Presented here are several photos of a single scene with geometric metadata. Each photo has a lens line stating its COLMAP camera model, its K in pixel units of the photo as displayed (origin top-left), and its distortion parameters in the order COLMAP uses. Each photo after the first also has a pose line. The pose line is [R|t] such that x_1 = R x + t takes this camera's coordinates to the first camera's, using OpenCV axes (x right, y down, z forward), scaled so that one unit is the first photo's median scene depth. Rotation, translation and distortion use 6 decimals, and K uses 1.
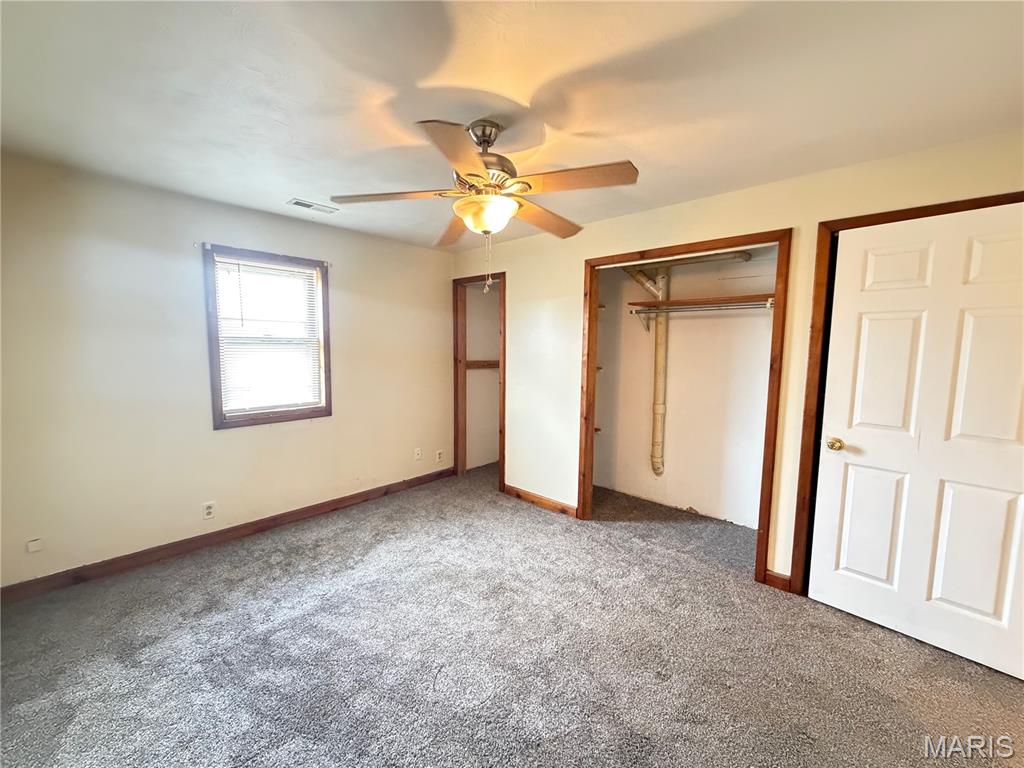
lens RADIAL K [[406.3, 0, 507.4], [0, 406.3, 383.7], [0, 0, 1]] dist [0.001185, -0.000008]
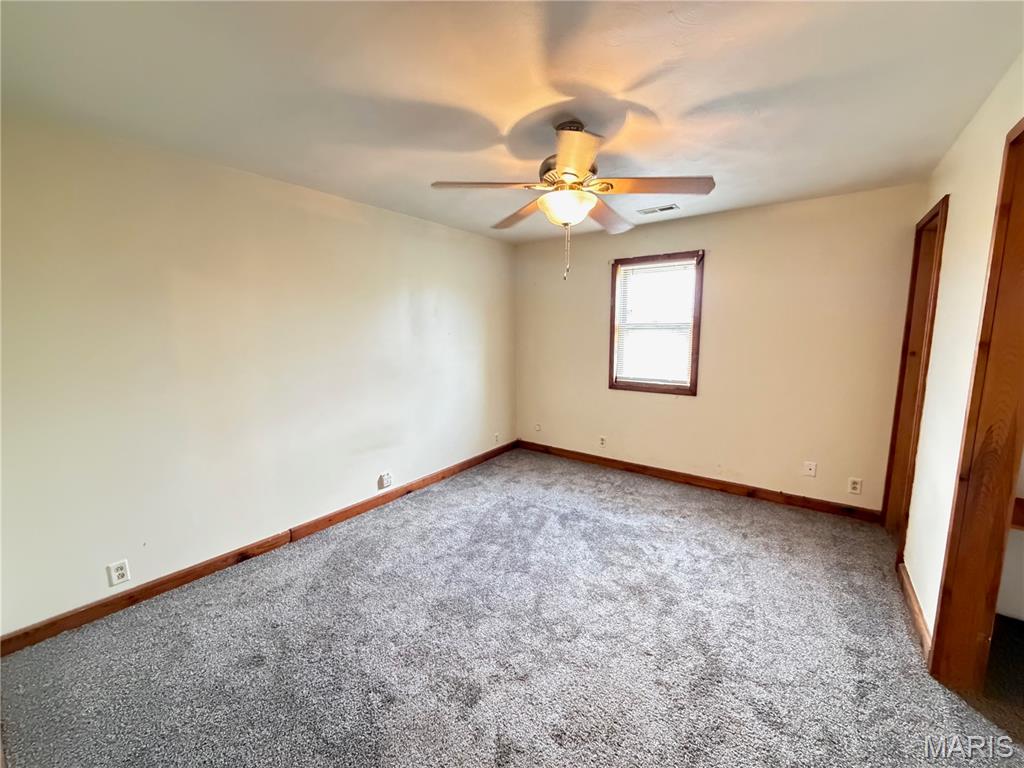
lens RADIAL K [[406.3, 0, 507.4], [0, 406.3, 383.7], [0, 0, 1]] dist [0.001185, -0.000008]
pose [[0.116780, 0.123172, -0.985490, 0.639332], [-0.092203, 0.989339, 0.112727, -0.031663], [0.988869, 0.077701, 0.126891, 0.437772]]
